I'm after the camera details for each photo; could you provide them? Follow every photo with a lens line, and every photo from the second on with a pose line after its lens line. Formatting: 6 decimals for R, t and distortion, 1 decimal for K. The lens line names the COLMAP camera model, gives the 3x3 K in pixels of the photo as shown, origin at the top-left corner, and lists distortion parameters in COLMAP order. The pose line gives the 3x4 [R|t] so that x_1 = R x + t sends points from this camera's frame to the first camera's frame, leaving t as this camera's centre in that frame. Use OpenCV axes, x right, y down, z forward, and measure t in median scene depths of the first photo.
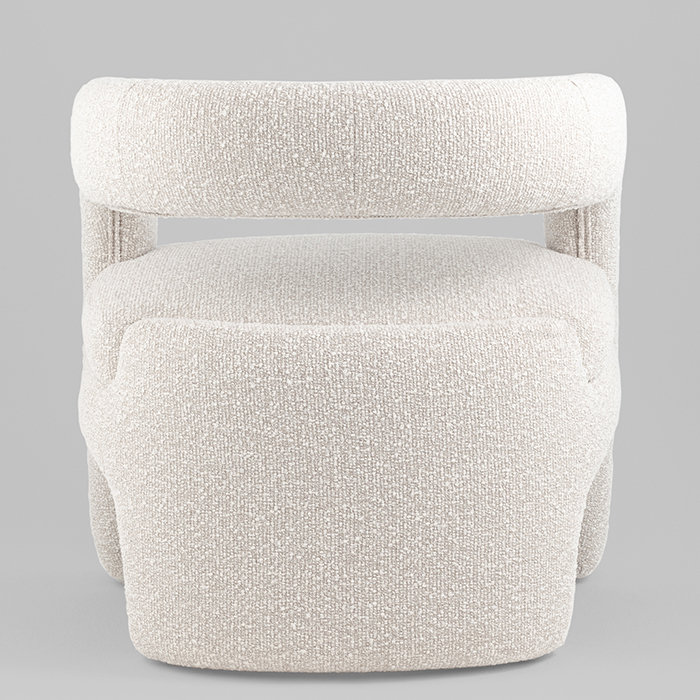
lens RADIAL K [[2983.5, 0, 350.0], [0, 2983.5, 350.0], [0, 0, 1]] dist [0.109008, -1.254890]
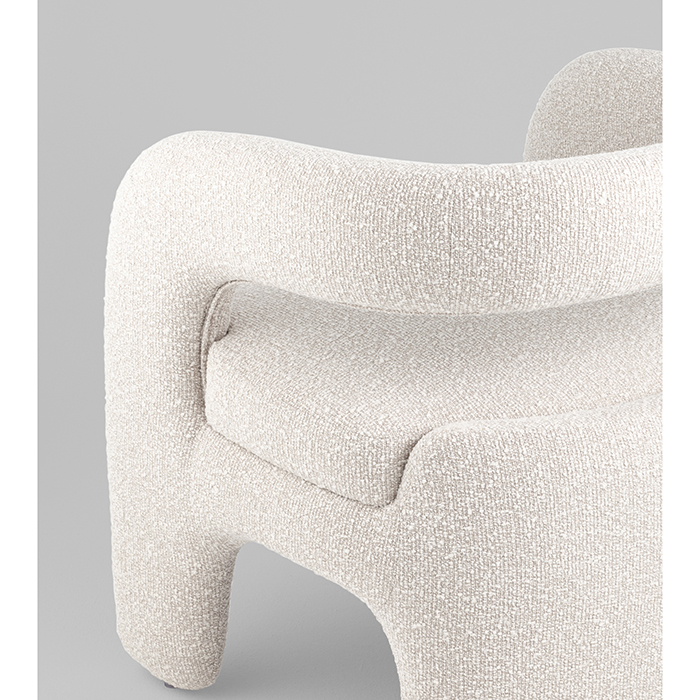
lens RADIAL K [[2983.5, 0, 350.0], [0, 2983.5, 350.0], [0, 0, 1]] dist [0.109008, -1.254890]
pose [[0.797710, -0.187922, 0.573013, -0.598211], [0.104629, 0.978925, 0.175384, -0.192907], [-0.593895, -0.079951, 0.800560, 0.322398]]
